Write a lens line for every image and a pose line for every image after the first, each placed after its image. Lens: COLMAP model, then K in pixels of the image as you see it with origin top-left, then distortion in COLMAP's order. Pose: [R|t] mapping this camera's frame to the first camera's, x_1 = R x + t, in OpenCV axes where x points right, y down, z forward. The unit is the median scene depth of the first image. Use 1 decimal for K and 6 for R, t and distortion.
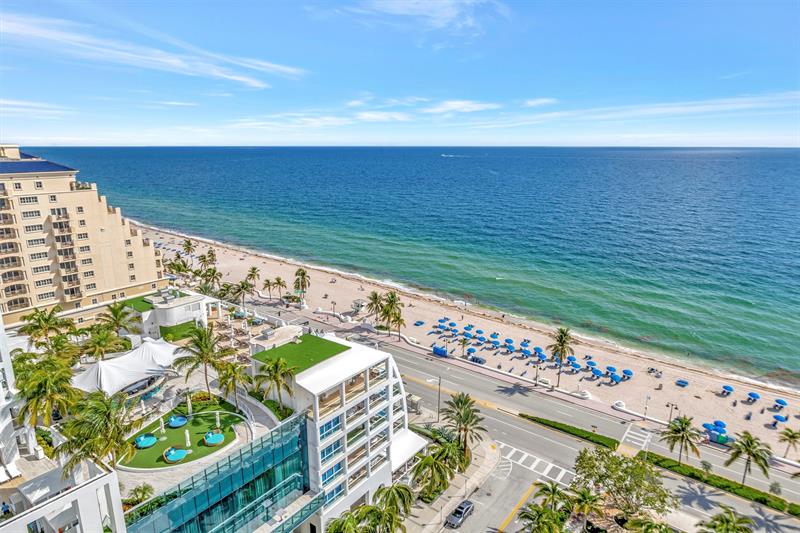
lens RADIAL K [[489.6, 0, 400.0], [0, 489.6, 266.5], [0, 0, 1]] dist [-0.001891, -0.002483]
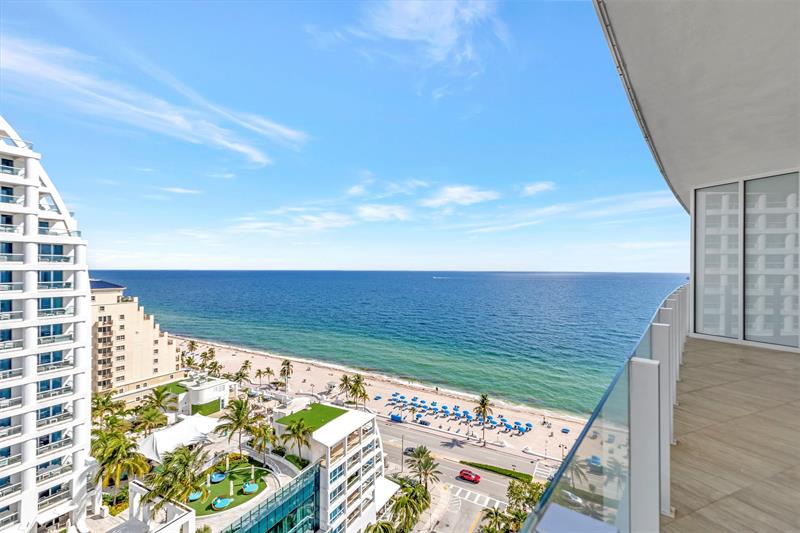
lens RADIAL K [[358.9, 0, 401.2], [0, 358.9, 266.5], [0, 0, 1]] dist [0.002914, 0.000080]
pose [[0.988309, 0.004282, 0.152405, -0.067719], [0.033818, 0.968549, -0.246515, 0.015358], [-0.148667, 0.248787, 0.957081, -0.064170]]
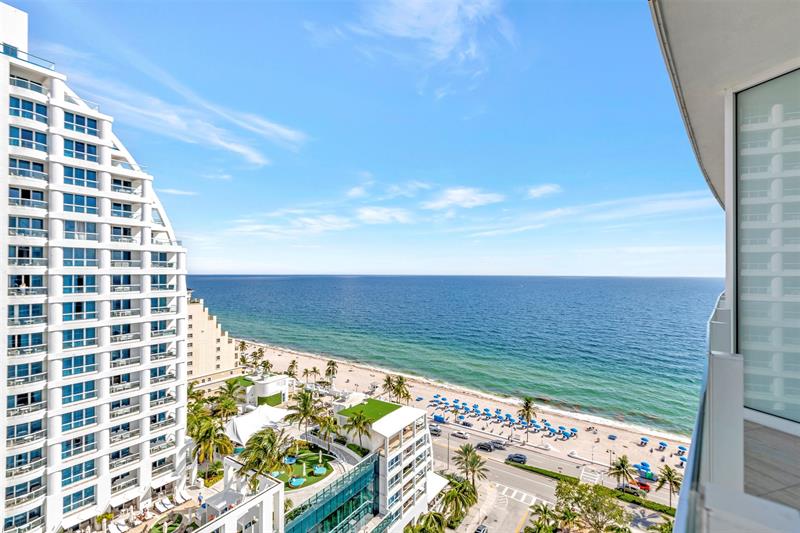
lens RADIAL K [[360.6, 0, 401.0], [0, 360.6, 270.9], [0, 0, 1]] dist [0.002638, 0.000013]
pose [[0.998011, 0.002949, 0.062974, -0.107437], [0.012858, 0.968388, -0.249117, 0.025076], [-0.061718, 0.249431, 0.966424, -0.099861]]
